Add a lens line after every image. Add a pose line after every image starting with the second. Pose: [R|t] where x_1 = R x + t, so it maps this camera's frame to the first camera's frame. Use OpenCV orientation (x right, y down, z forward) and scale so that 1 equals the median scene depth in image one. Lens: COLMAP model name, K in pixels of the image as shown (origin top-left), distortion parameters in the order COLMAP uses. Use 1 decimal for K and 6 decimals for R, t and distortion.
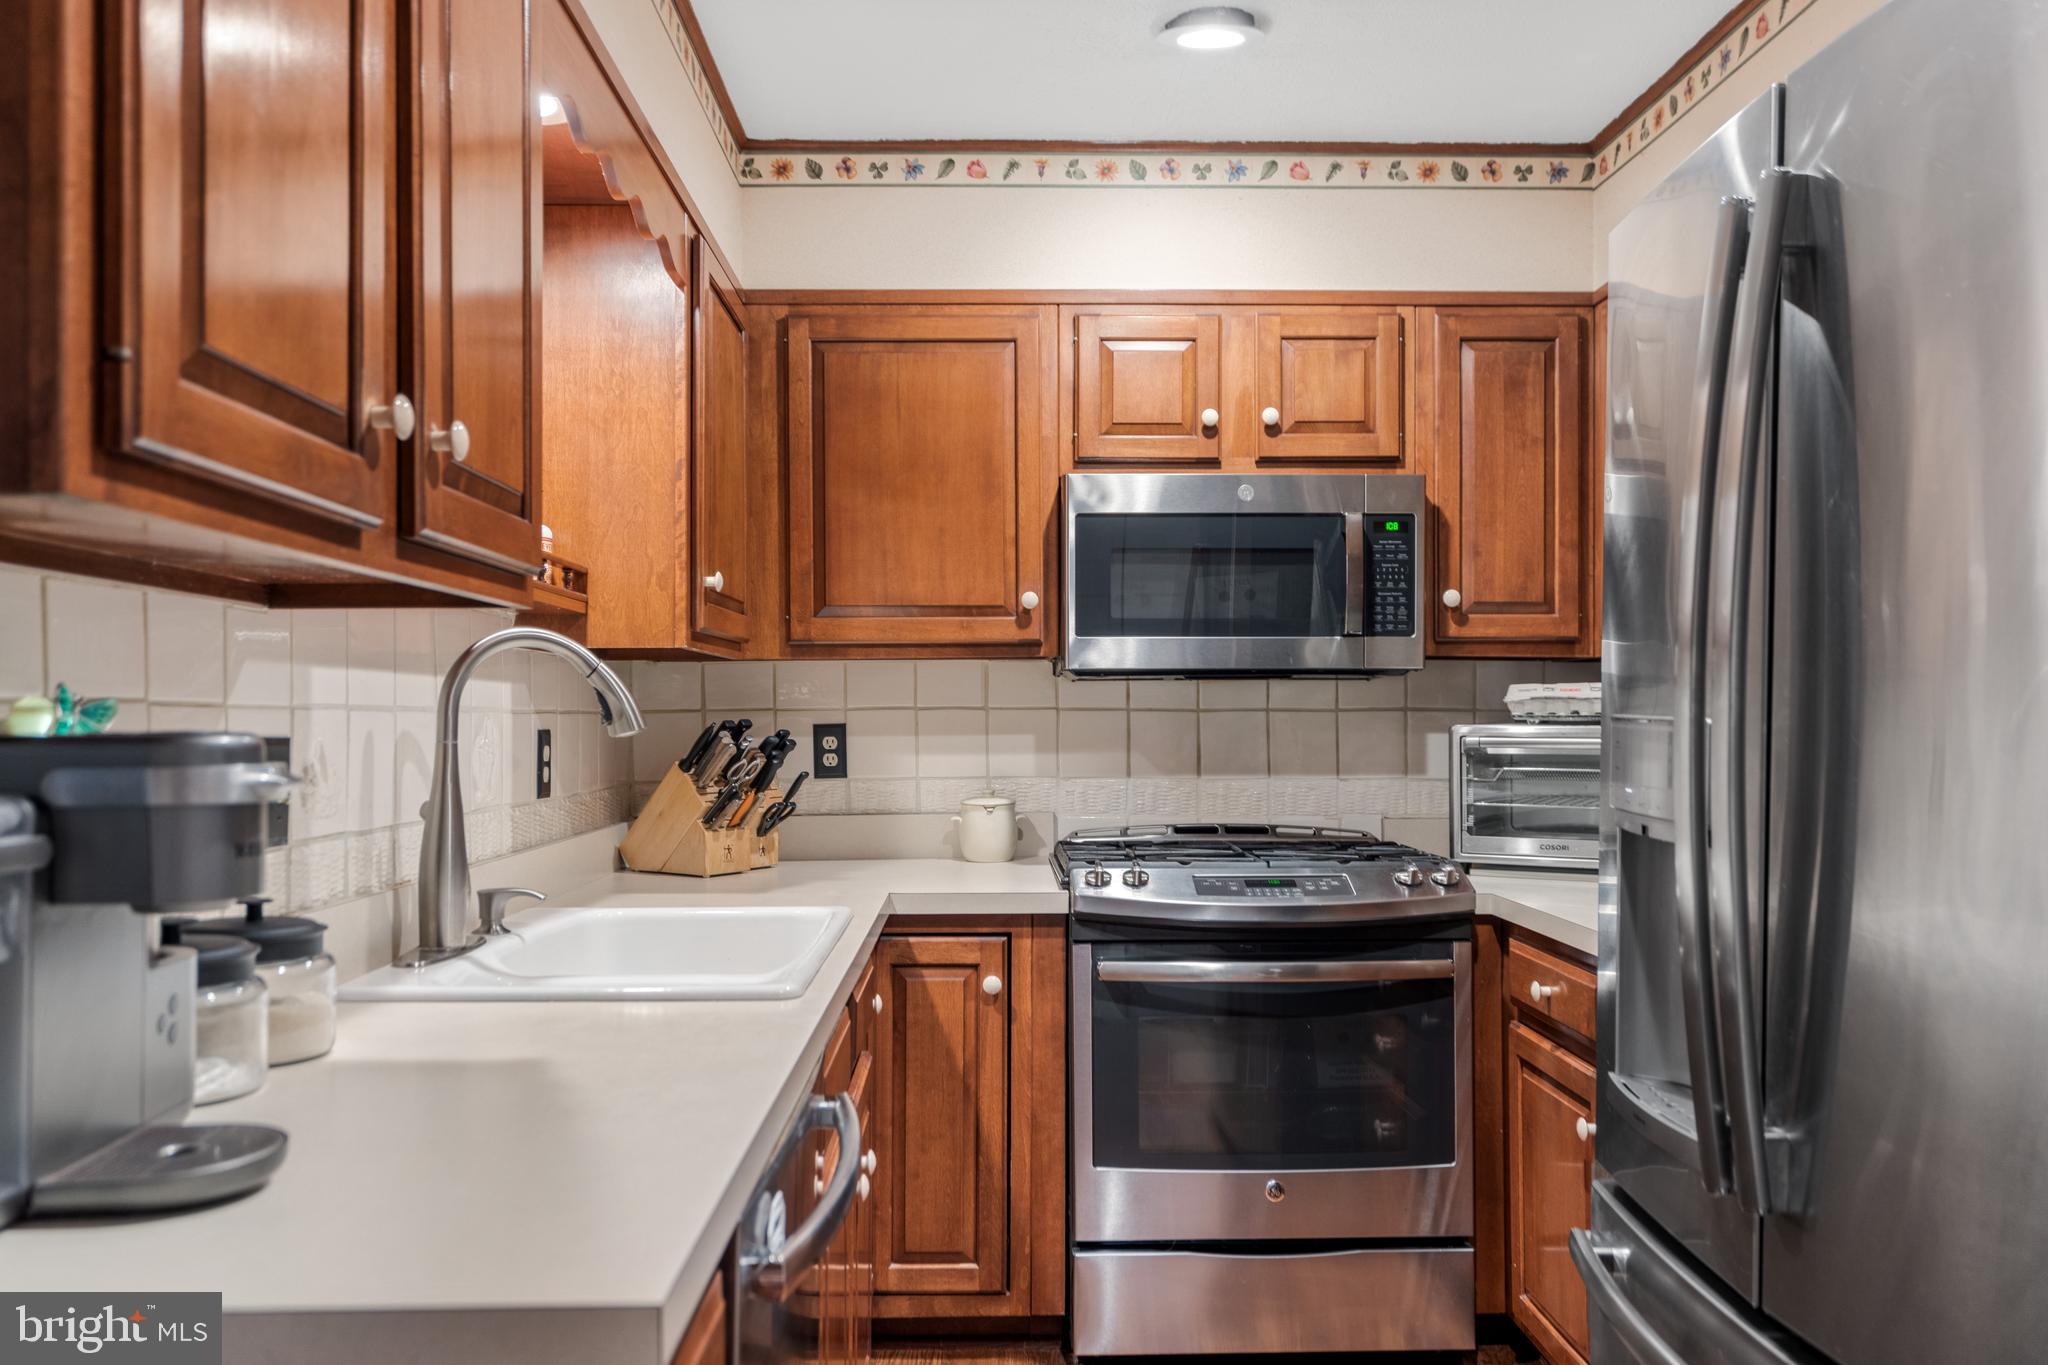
lens RADIAL K [[1571.7, 0, 1023.7], [0, 1571.7, 703.3], [0, 0, 1]] dist [0.007940, -0.004353]
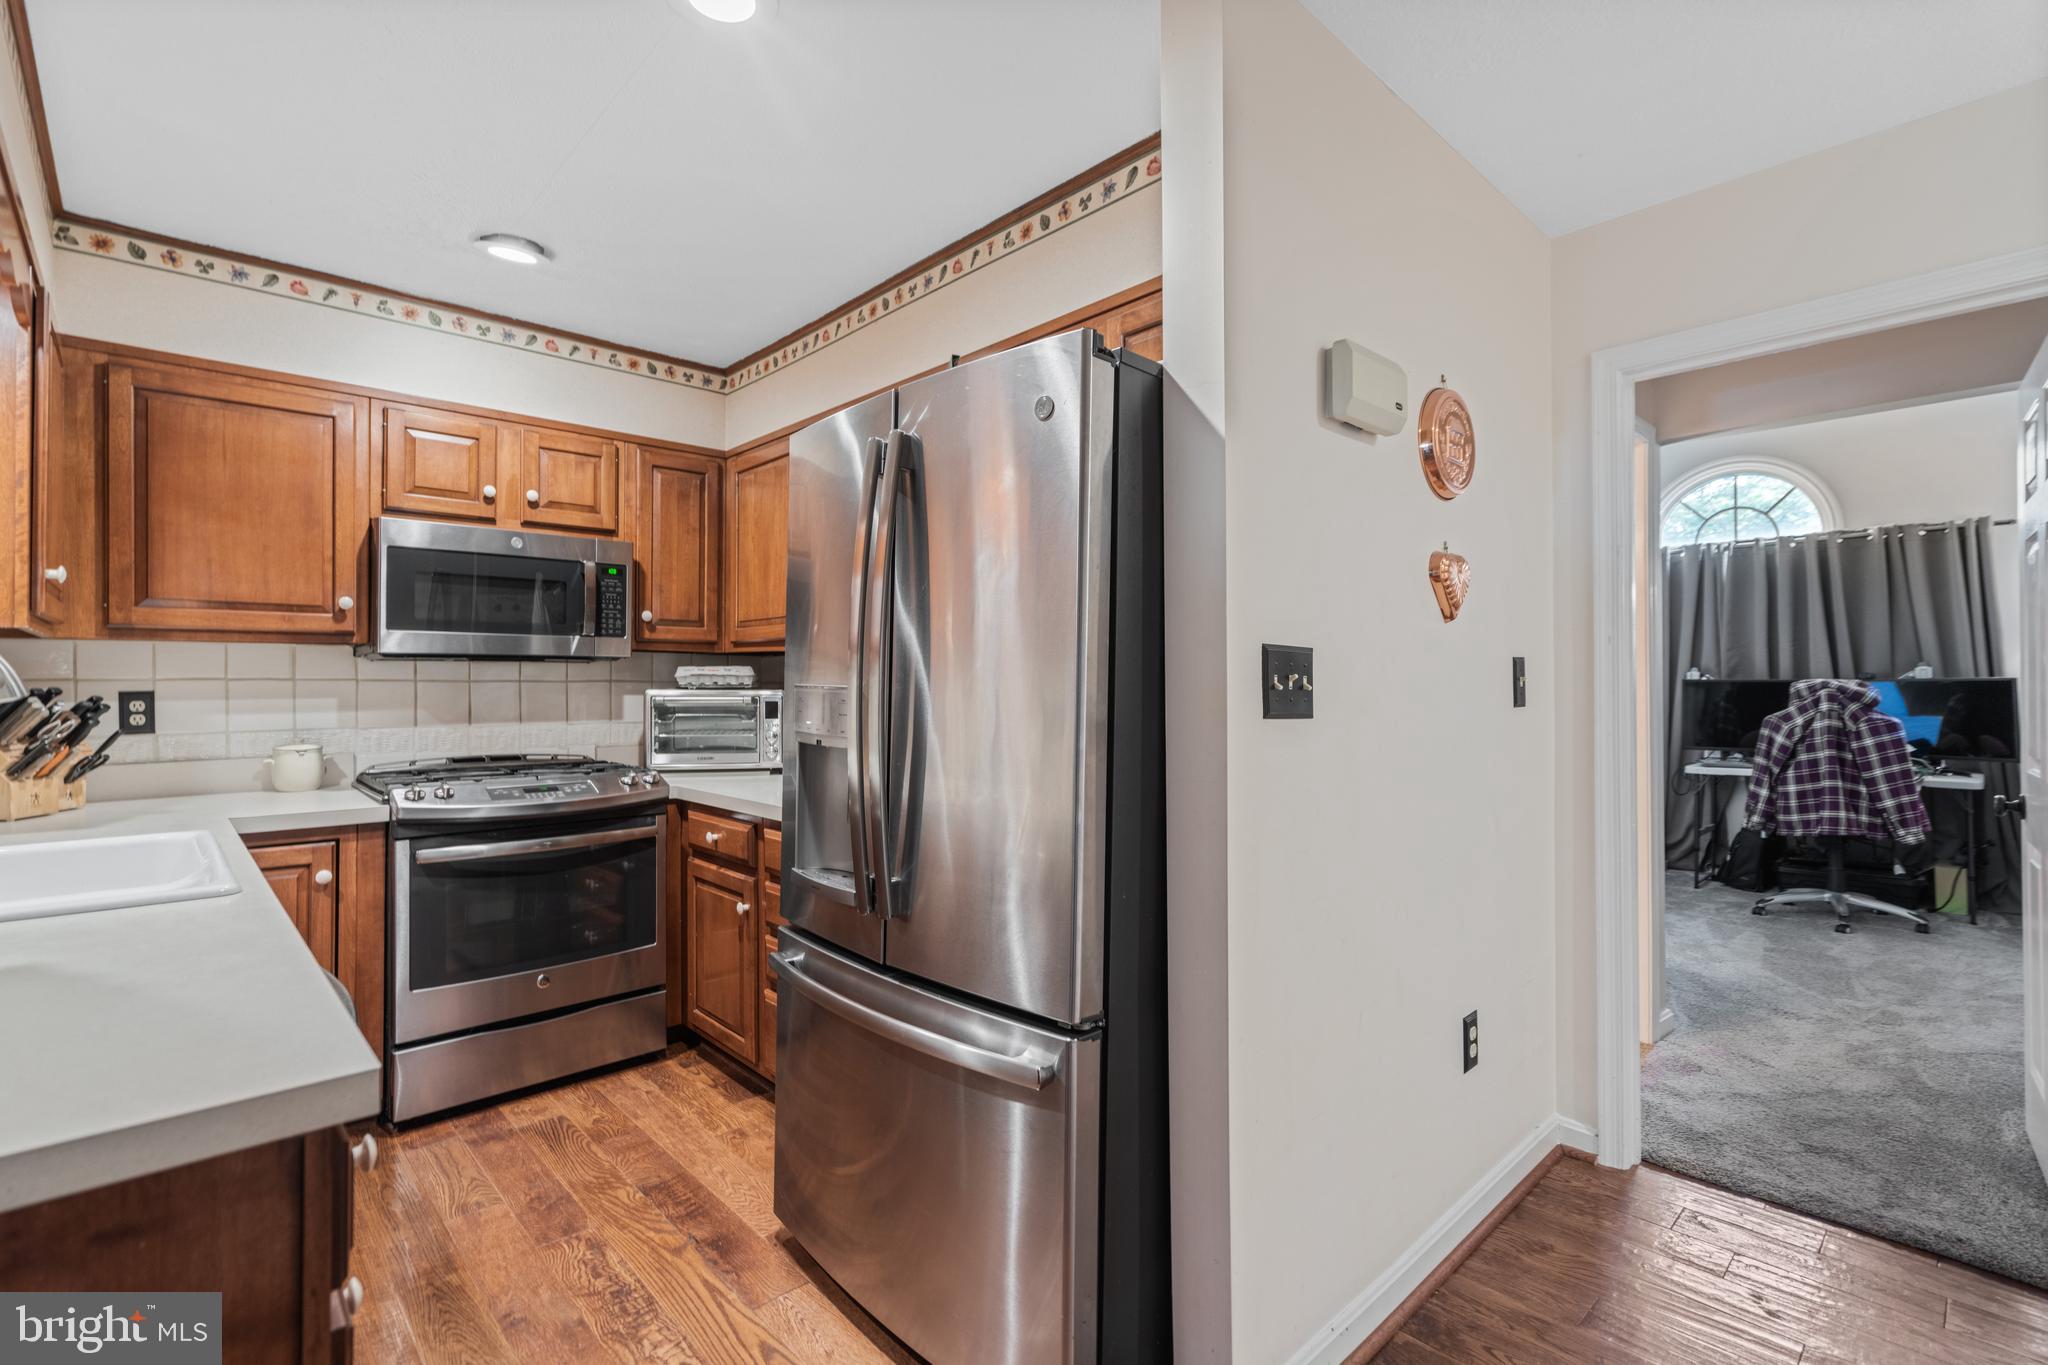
lens RADIAL K [[932.7, 0, 1011.5], [0, 932.7, 677.5], [0, 0, 1]] dist [-0.005018, 0.001567]
pose [[0.749789, 0.005208, 0.661657, -0.100450], [-0.005101, 0.999985, -0.002091, 0.000137], [-0.661658, -0.001808, 0.749804, -0.023579]]
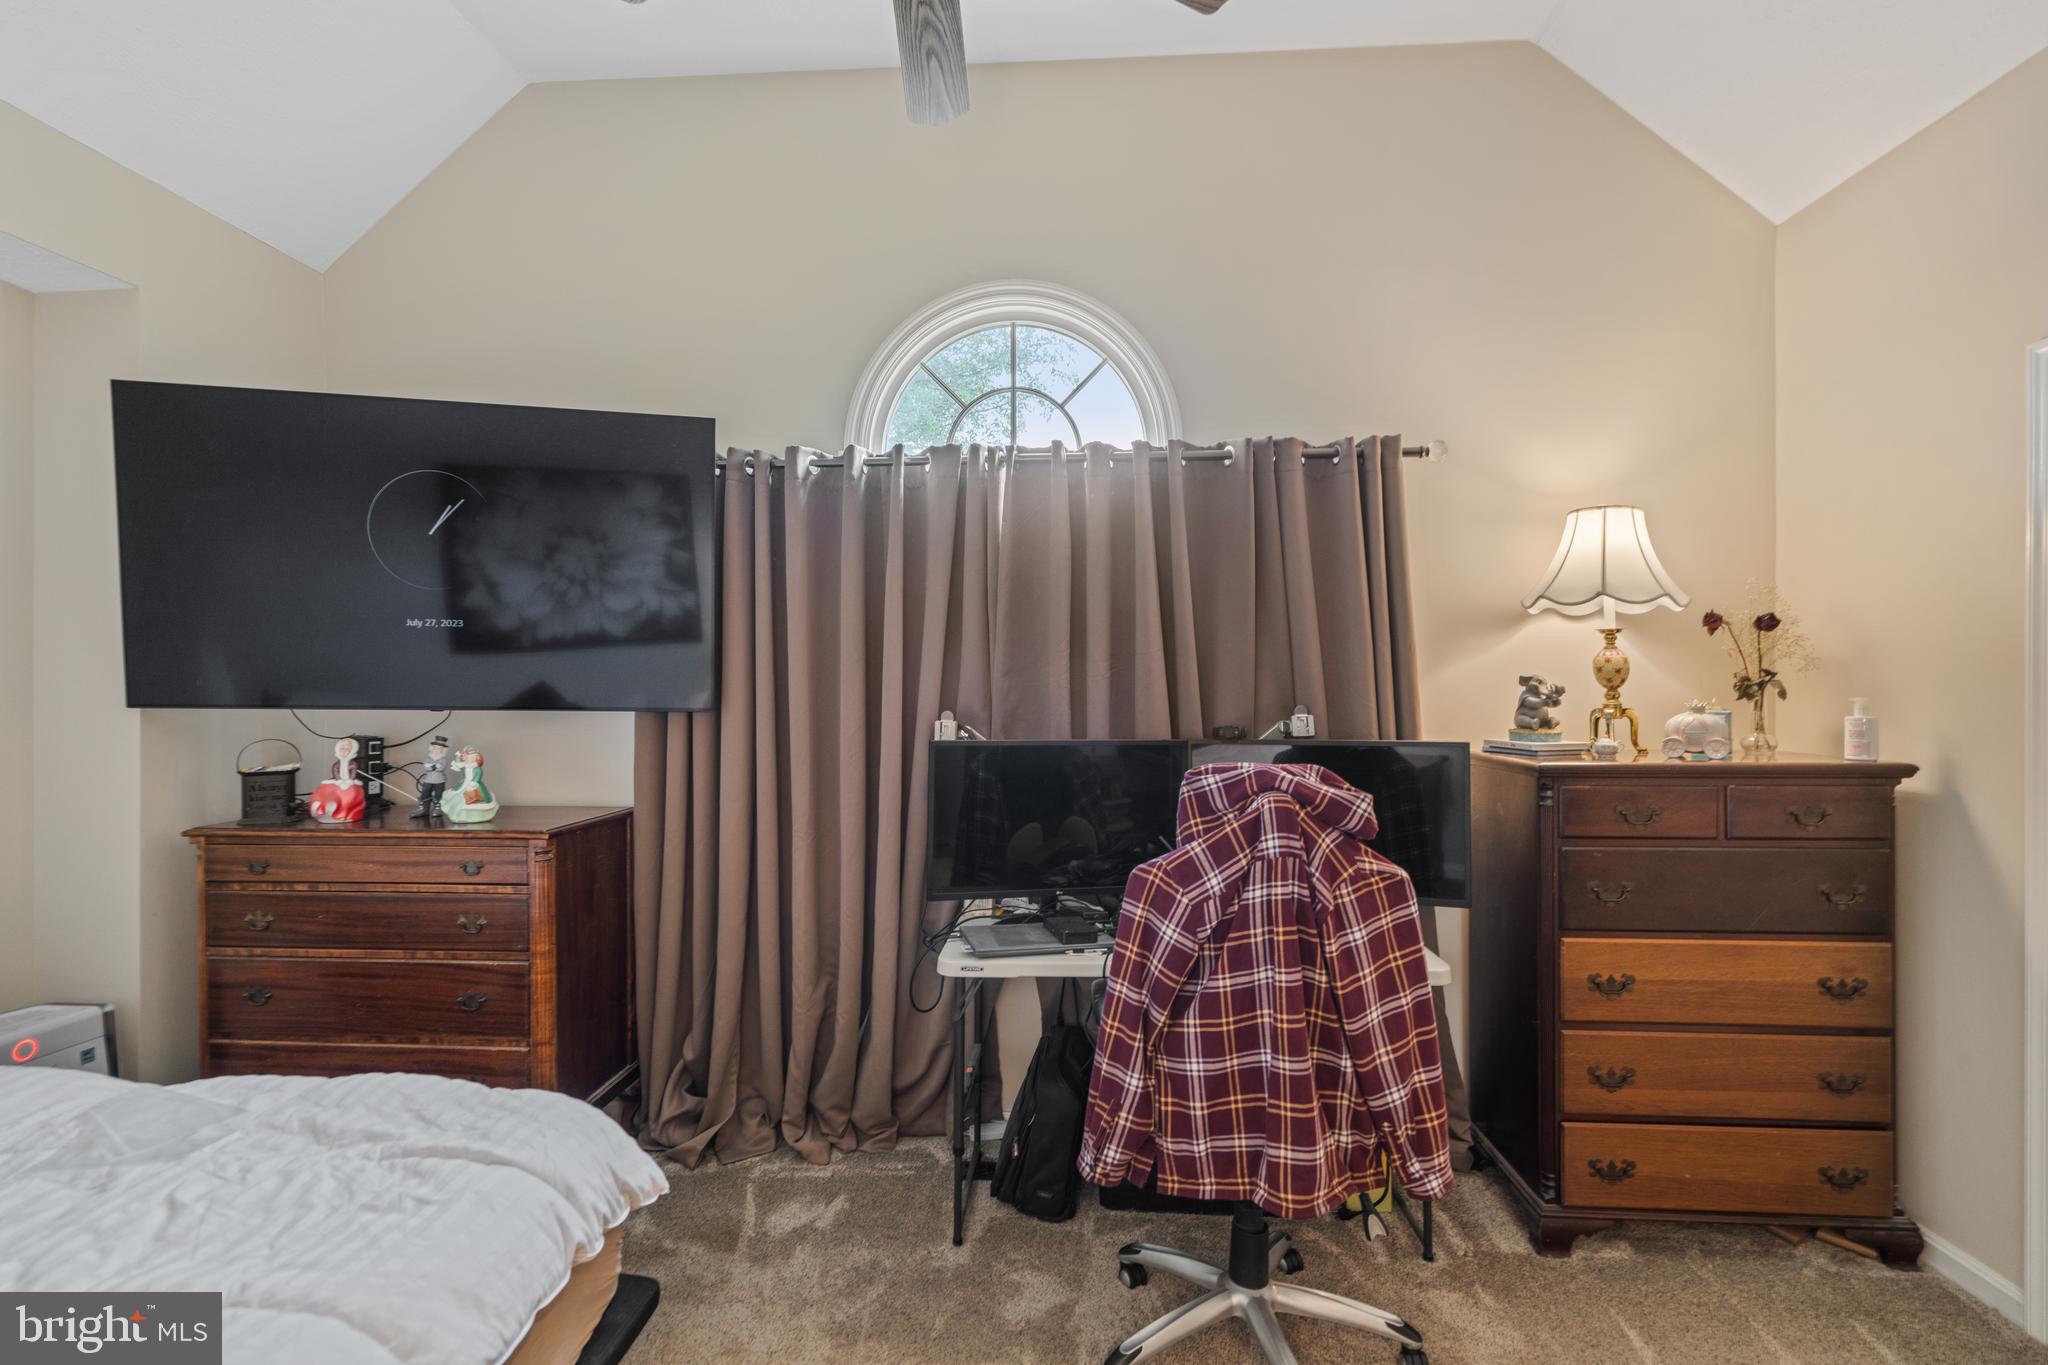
lens RADIAL K [[932.7, 0, 1020.6], [0, 932.7, 686.0], [0, 0, 1]] dist [-0.005018, 0.001567]
pose [[0.080683, 0.005227, 0.996726, 0.180495], [-0.009293, 0.999947, -0.004492, -0.009979], [-0.996697, -0.008900, 0.080727, 0.047546]]
